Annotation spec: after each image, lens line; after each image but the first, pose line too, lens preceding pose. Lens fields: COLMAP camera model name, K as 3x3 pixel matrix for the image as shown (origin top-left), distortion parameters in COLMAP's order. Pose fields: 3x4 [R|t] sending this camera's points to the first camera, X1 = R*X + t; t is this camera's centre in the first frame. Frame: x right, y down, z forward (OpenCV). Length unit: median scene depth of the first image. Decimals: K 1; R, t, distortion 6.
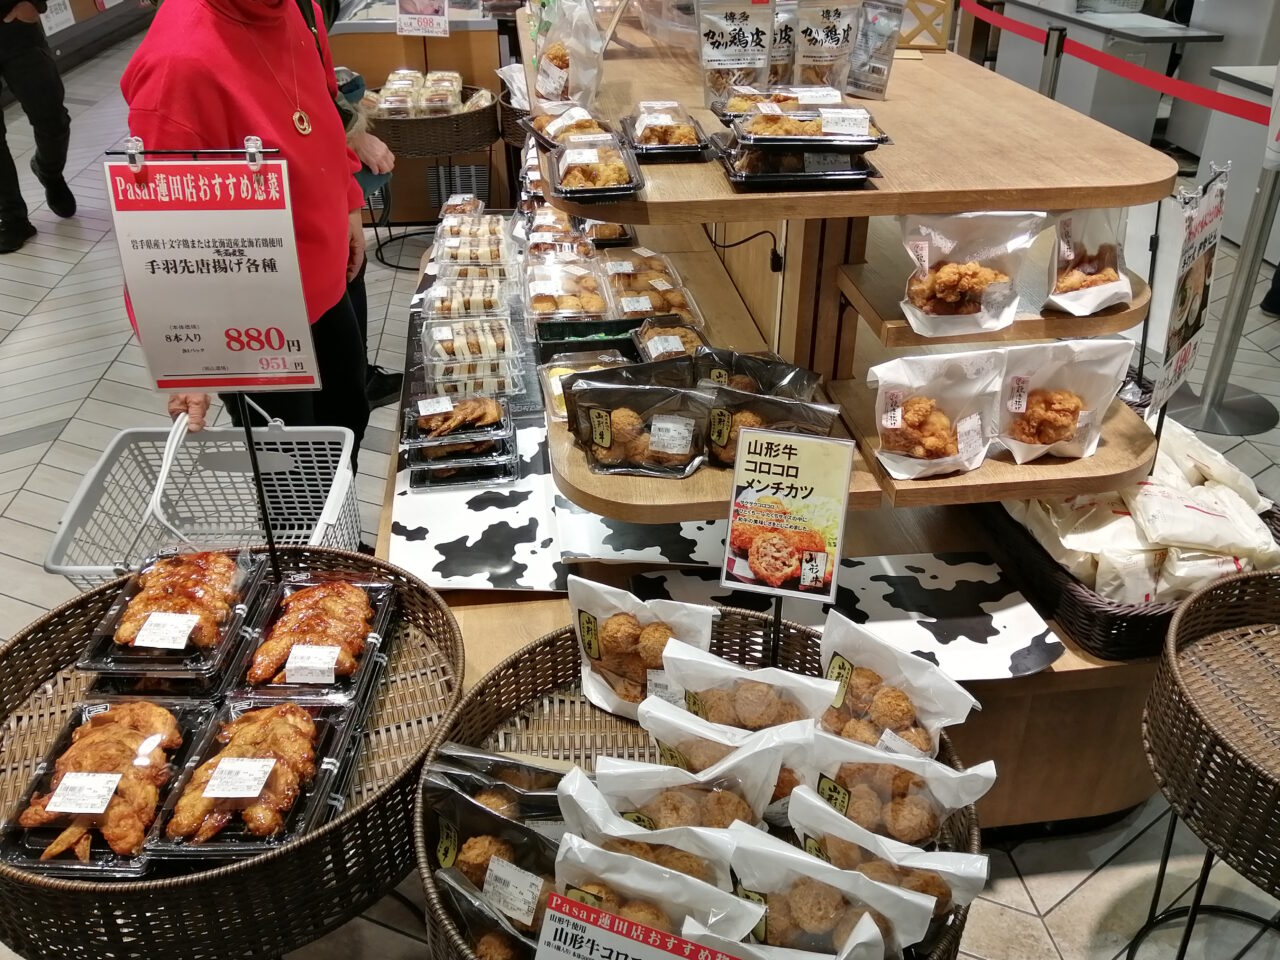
lens RADIAL K [[1097.3, 0, 640.0], [0, 1097.3, 480.0], [0, 0, 1]] dist [-0.001468, -0.000986]
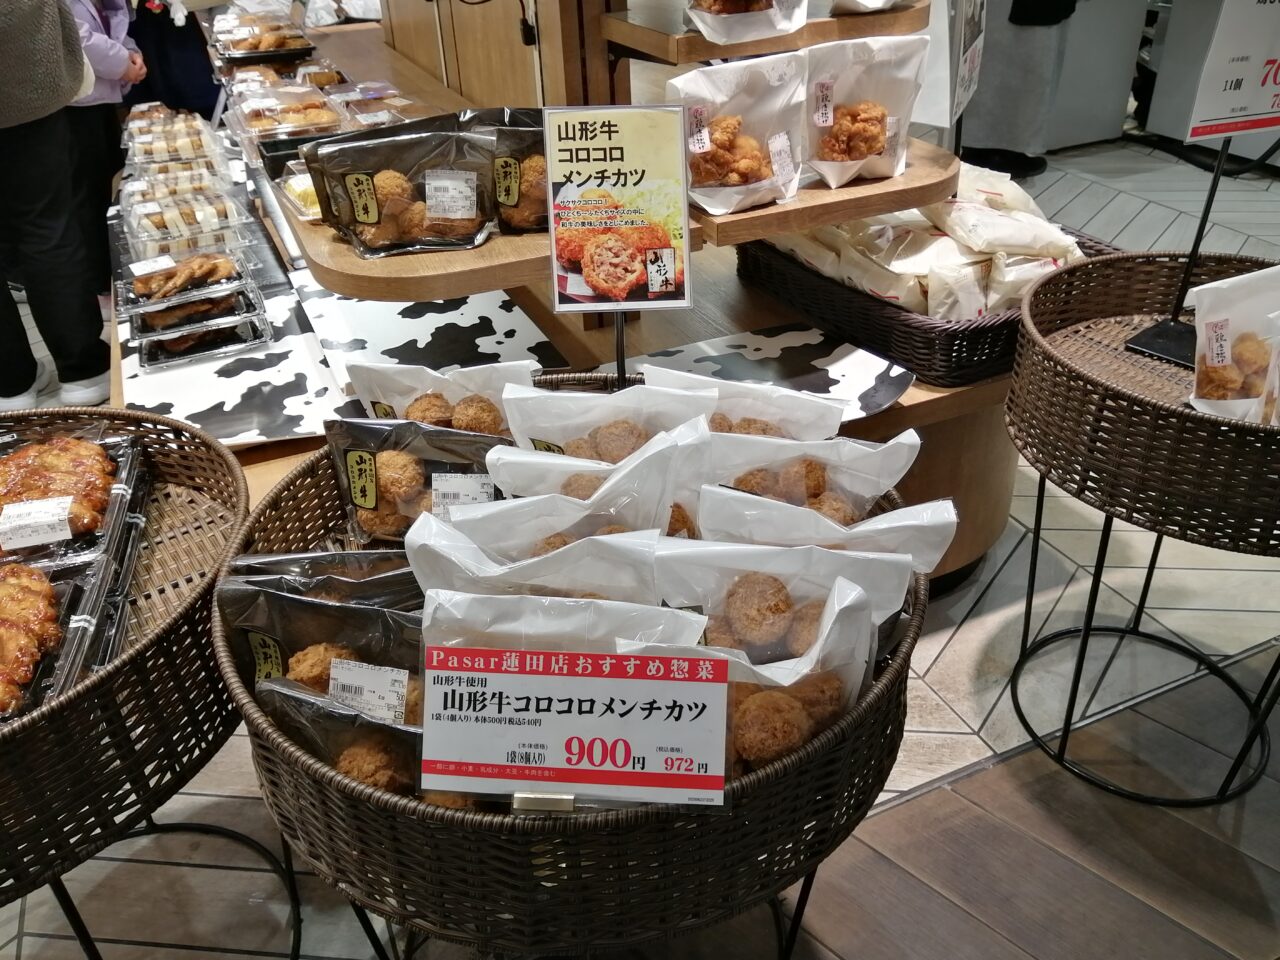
lens RADIAL K [[1027.1, 0, 639.6], [0, 1027.1, 499.5], [0, 0, 1]] dist [-0.005196, -0.013406]
pose [[0.957140, -0.185167, 0.222701, -0.051428], [0.175809, 0.982513, 0.061316, 0.165671], [-0.230160, -0.019535, 0.972957, 0.203944]]
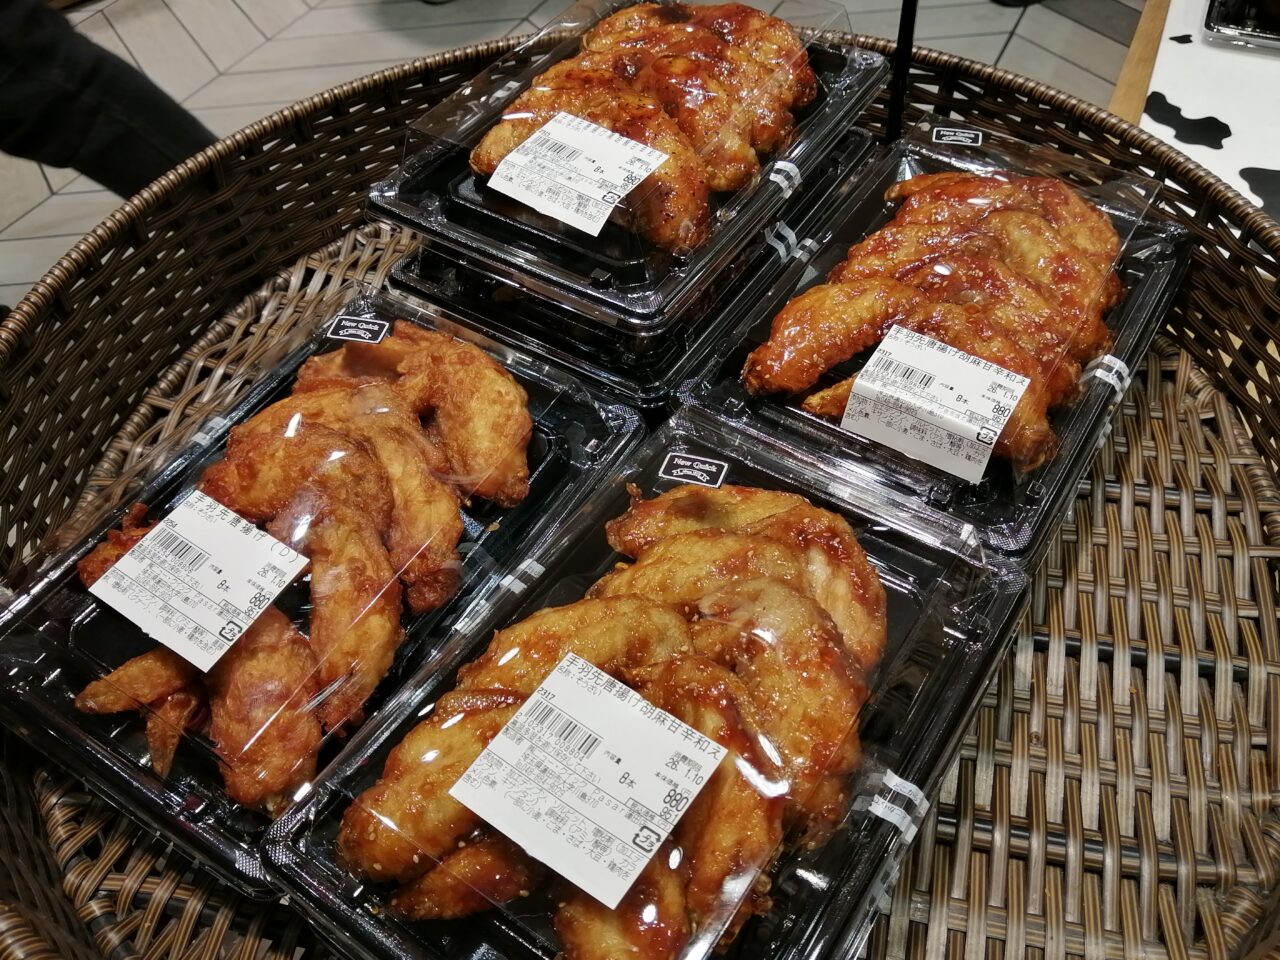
lens RADIAL K [[1097.3, 0, 640.0], [0, 1097.3, 480.0], [0, 0, 1]] dist [-0.001468, -0.000986]
pose [[0.842256, 0.383226, -0.379134, -0.216852], [-0.238283, 0.895525, 0.375840, 0.078991], [0.483556, -0.226212, 0.845578, 0.615661]]
